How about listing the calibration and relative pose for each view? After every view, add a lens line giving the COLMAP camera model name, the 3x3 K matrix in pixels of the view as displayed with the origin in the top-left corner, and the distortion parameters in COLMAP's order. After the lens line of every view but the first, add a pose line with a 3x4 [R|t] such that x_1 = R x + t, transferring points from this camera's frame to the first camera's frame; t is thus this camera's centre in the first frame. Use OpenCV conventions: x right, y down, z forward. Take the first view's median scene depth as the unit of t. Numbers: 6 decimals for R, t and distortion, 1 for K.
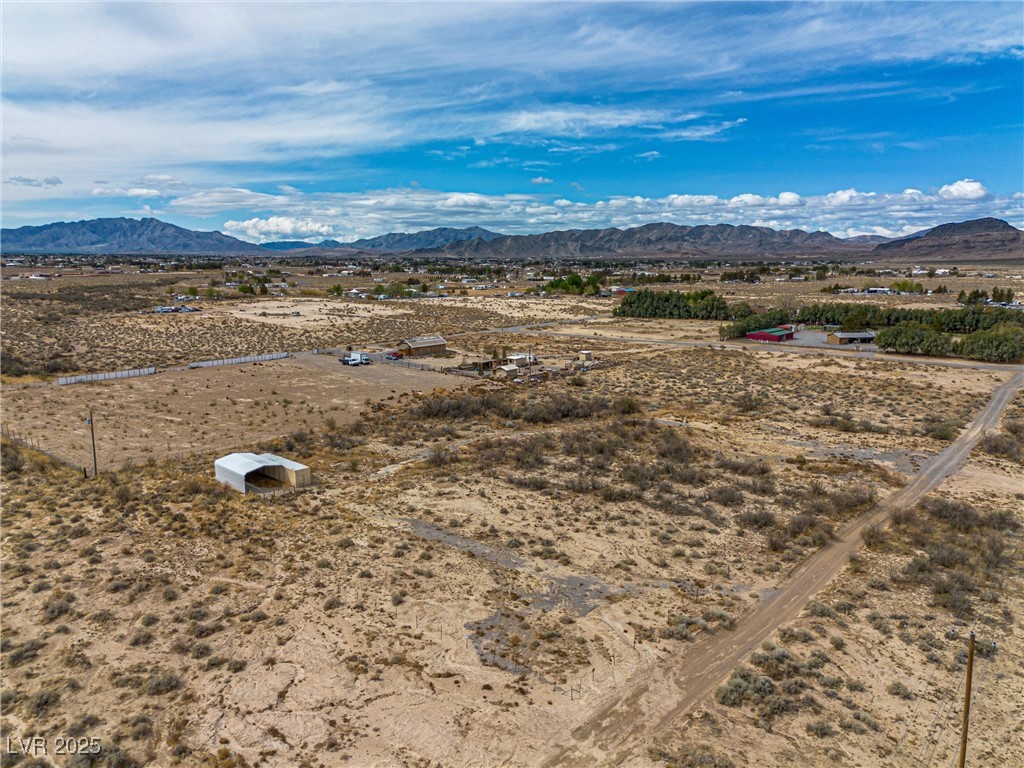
lens RADIAL K [[725.5, 0, 508.1], [0, 725.5, 385.3], [0, 0, 1]] dist [0.068042, -0.054754]
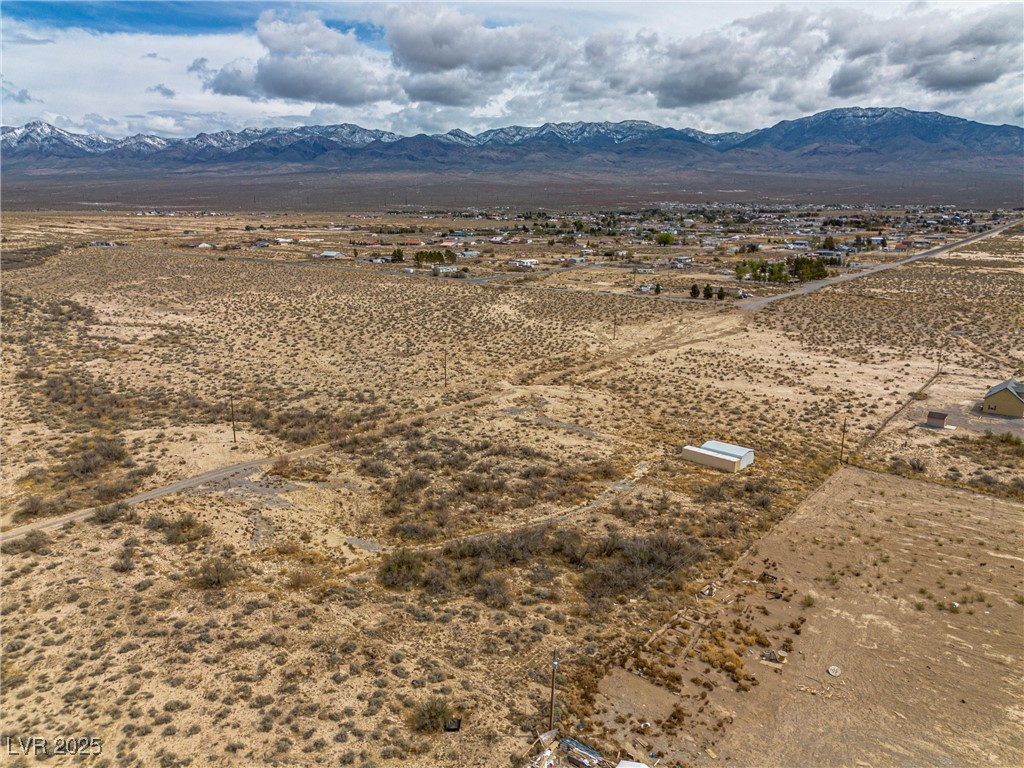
lens RADIAL K [[725.5, 0, 517.0], [0, 725.5, 391.8], [0, 0, 1]] dist [0.068042, -0.054754]
pose [[-0.999590, 0.002914, -0.028485, 0.107816], [-0.009329, 0.907376, 0.420217, -0.618167], [0.027071, 0.420311, -0.906976, 2.316894]]
